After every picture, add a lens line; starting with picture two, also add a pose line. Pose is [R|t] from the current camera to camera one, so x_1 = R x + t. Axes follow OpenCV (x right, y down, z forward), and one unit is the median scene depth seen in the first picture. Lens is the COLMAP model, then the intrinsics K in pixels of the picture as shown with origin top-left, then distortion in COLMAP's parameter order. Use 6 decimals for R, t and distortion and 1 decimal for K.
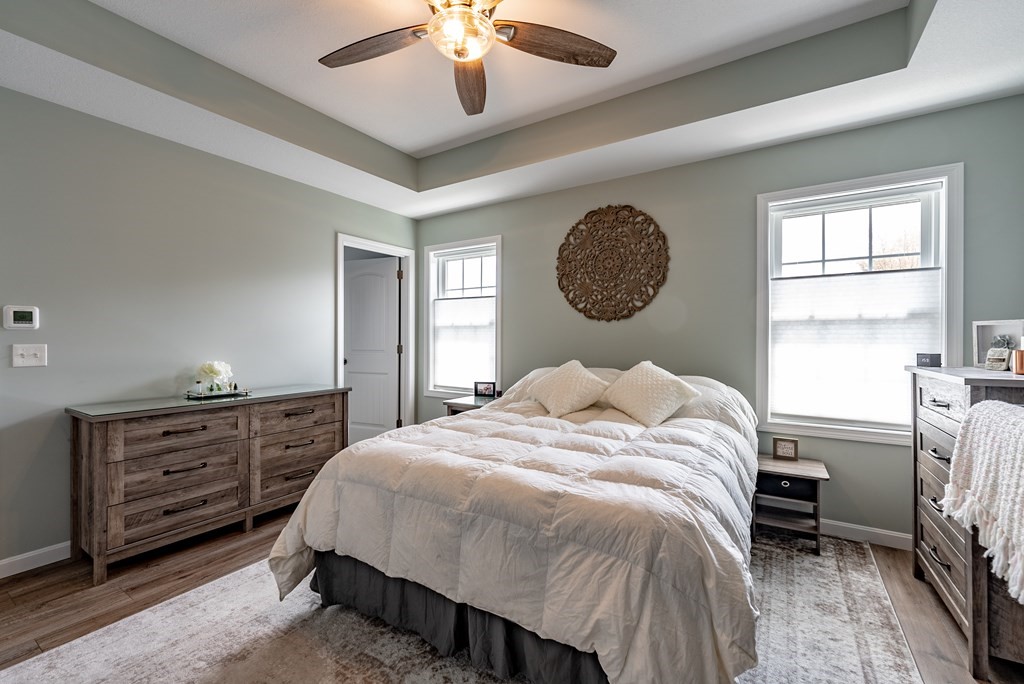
lens RADIAL K [[415.6, 0, 502.4], [0, 415.6, 337.4], [0, 0, 1]] dist [0.000389, -0.000012]
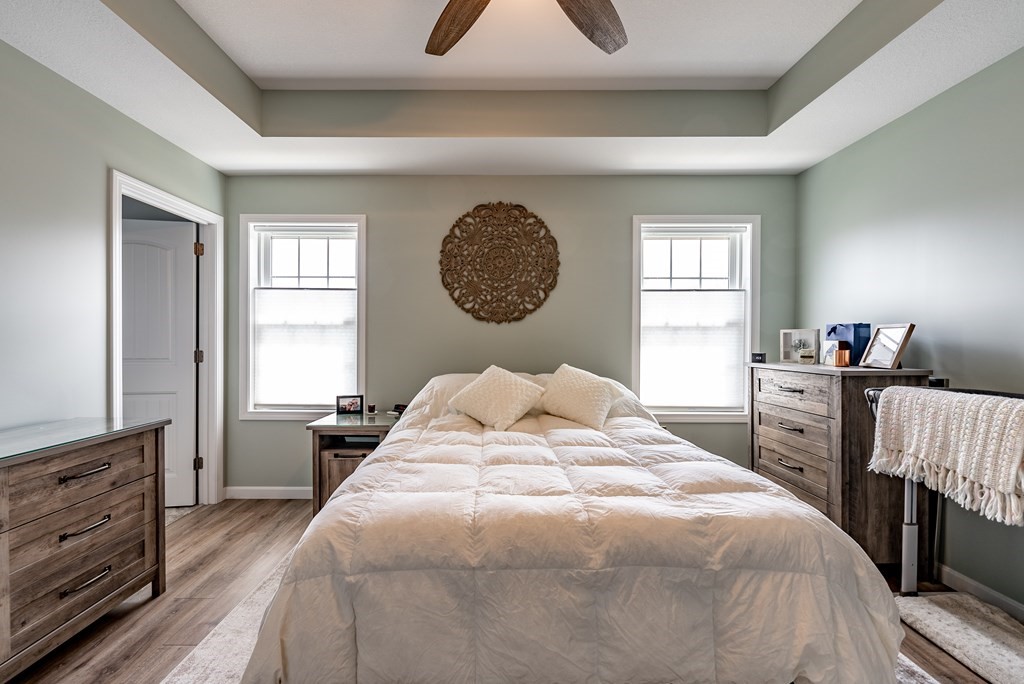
lens RADIAL K [[424.7, 0, 498.2], [0, 424.7, 342.5], [0, 0, 1]] dist [-0.000654, -0.000358]
pose [[0.846686, -0.000995, 0.532092, -0.273085], [-0.002821, 0.999976, 0.006359, -0.000930], [-0.532085, -0.006885, 0.846663, 0.180397]]
